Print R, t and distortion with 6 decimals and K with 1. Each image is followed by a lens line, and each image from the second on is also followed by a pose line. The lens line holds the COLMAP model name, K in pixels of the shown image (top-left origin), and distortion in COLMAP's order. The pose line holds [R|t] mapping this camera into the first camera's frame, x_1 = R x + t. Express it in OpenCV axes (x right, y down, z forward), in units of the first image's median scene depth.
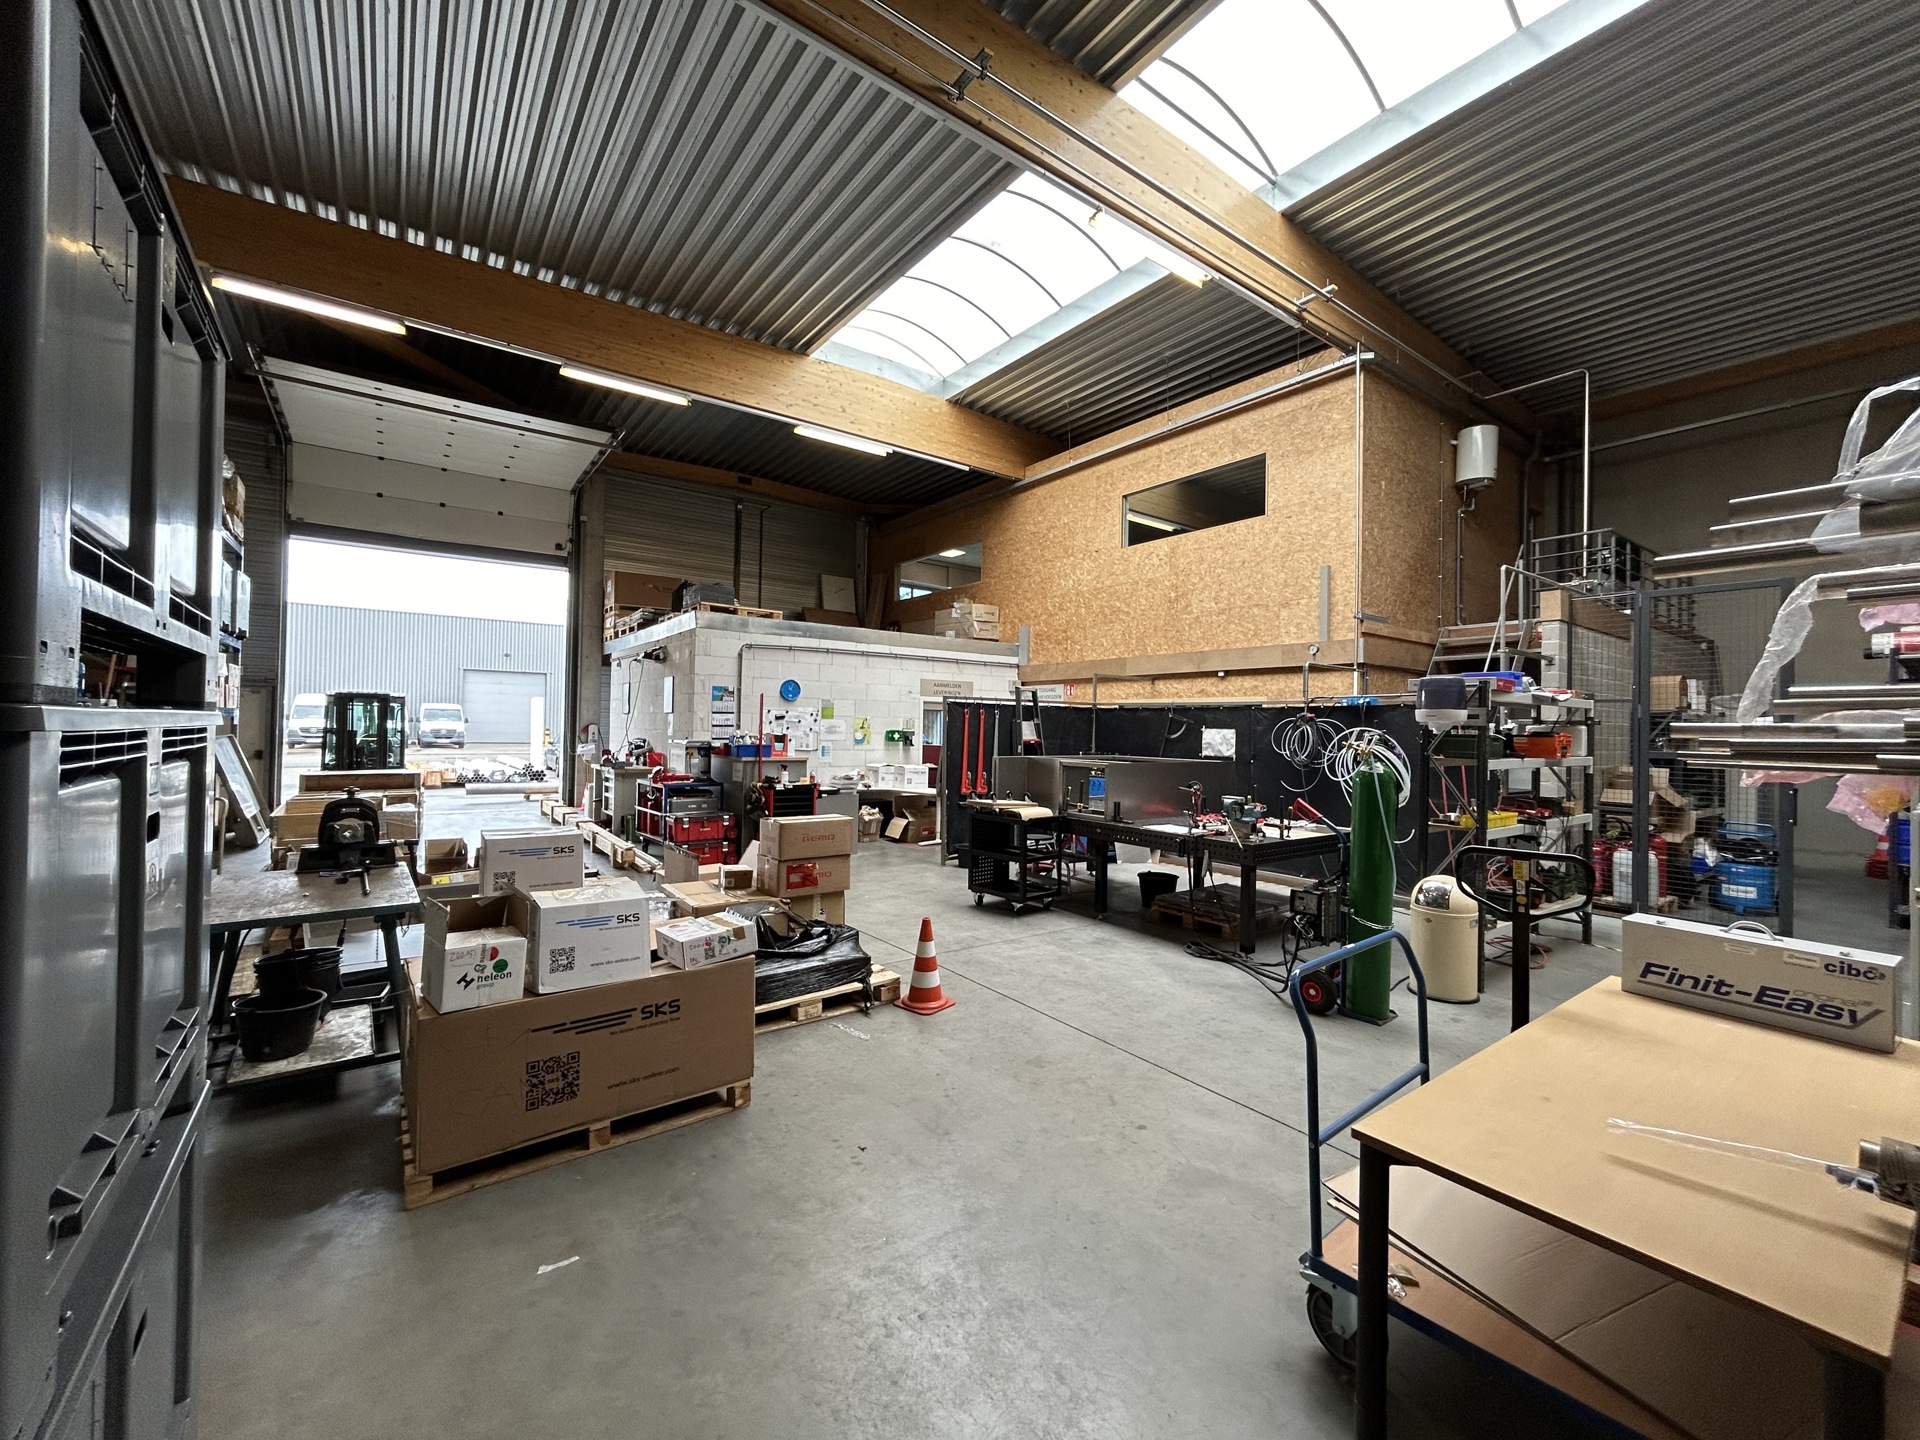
lens RADIAL K [[776.9, 0, 951.5], [0, 776.9, 722.1], [0, 0, 1]] dist [0.001373, -0.000168]
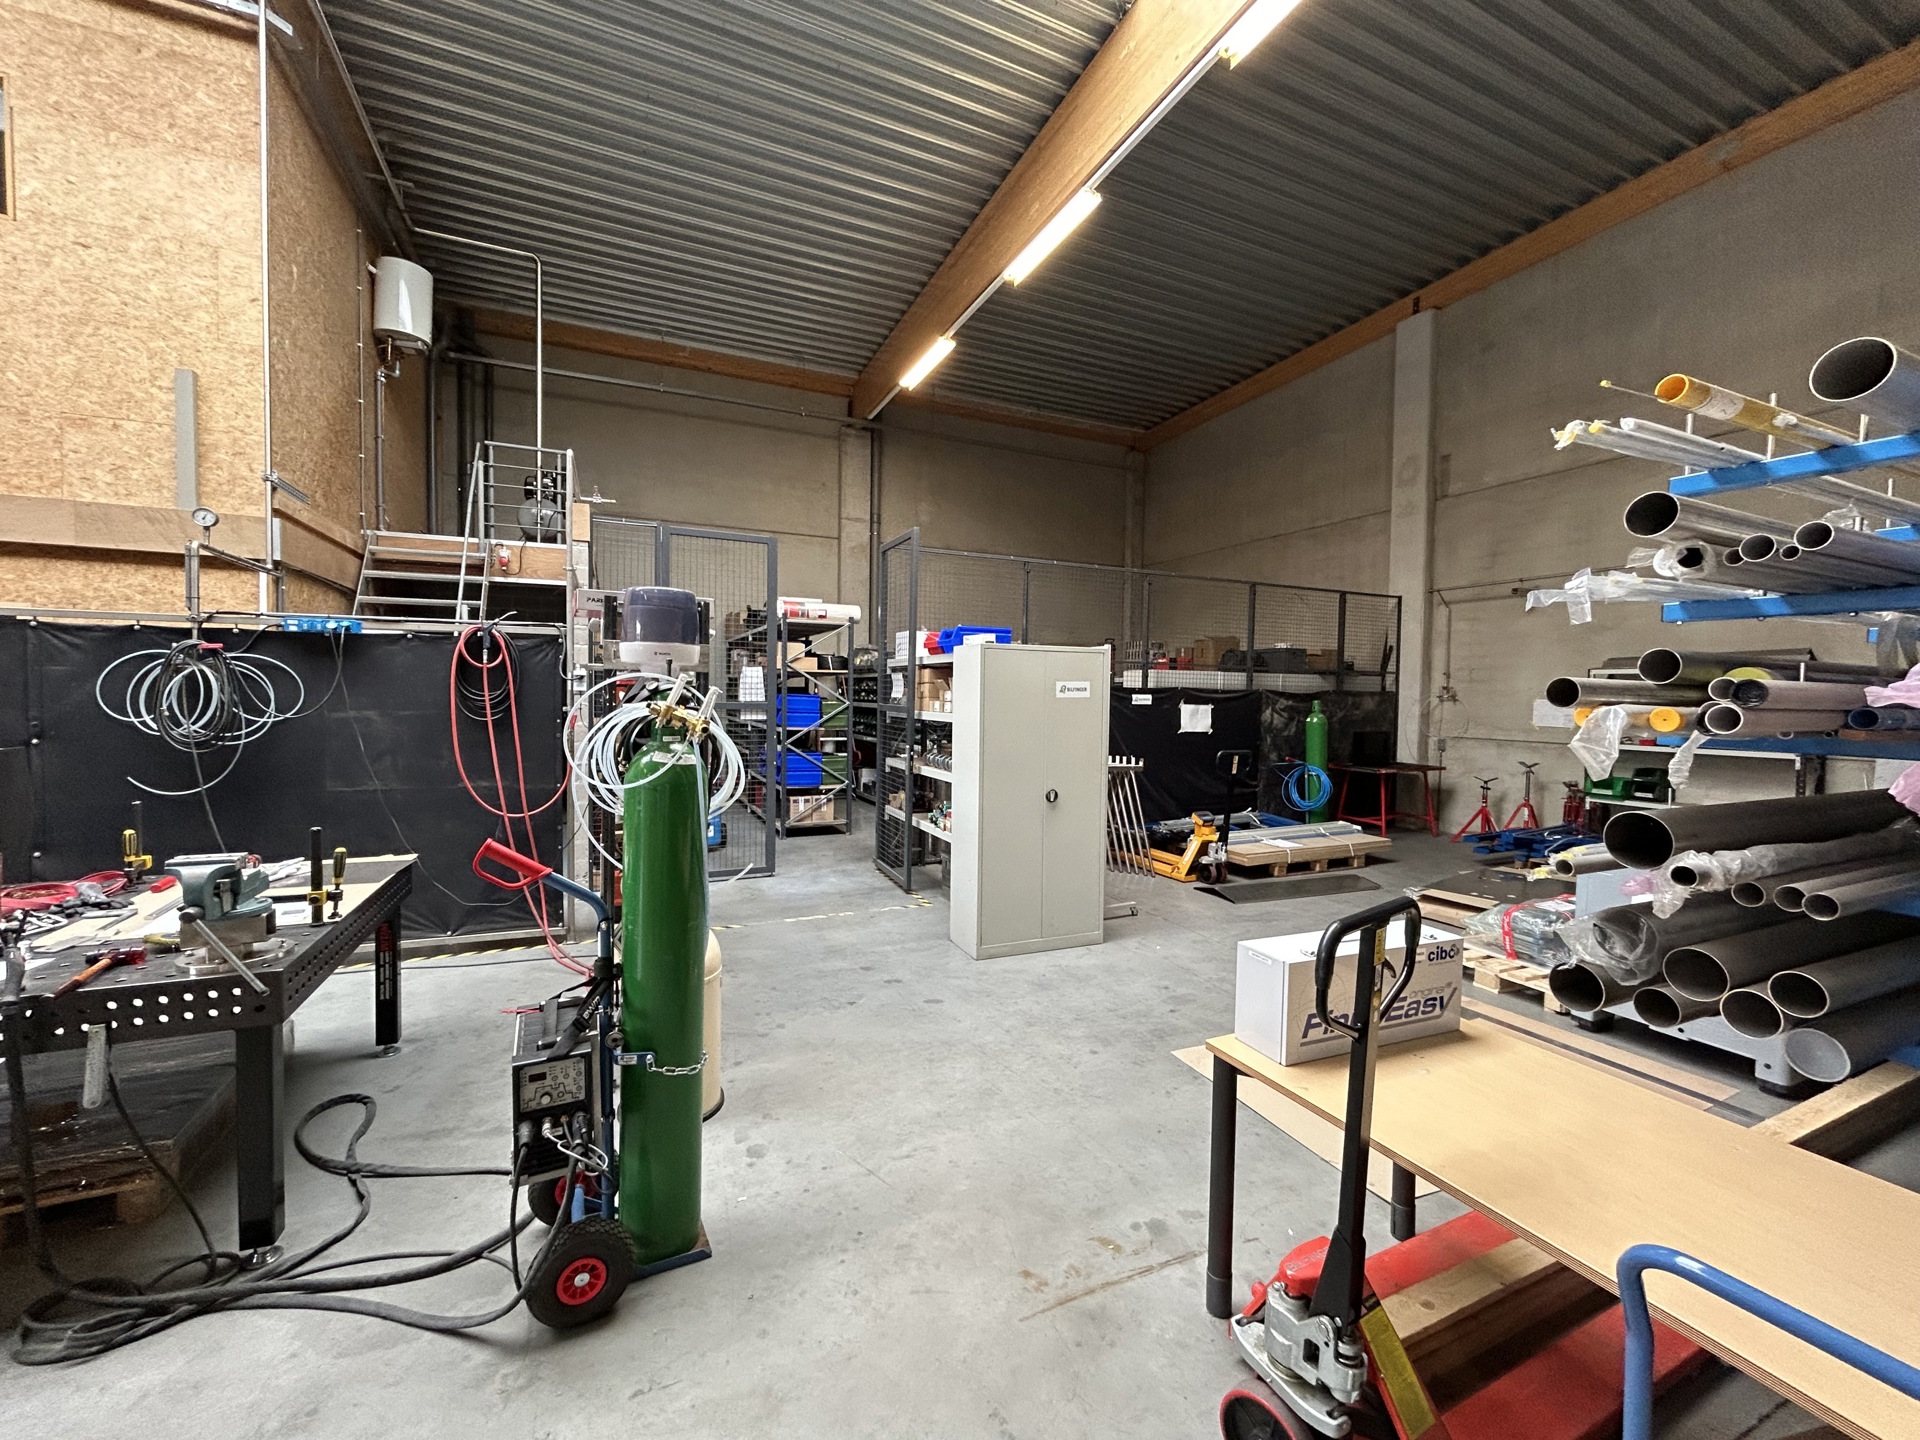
lens RADIAL K [[776.9, 0, 965.1], [0, 776.9, 719.8], [0, 0, 1]] dist [0.001373, -0.000168]
pose [[0.199810, -0.045340, 0.978785, 0.047921], [-0.018885, 0.998565, 0.050112, 0.004337], [-0.979653, -0.028497, 0.198667, 0.355646]]
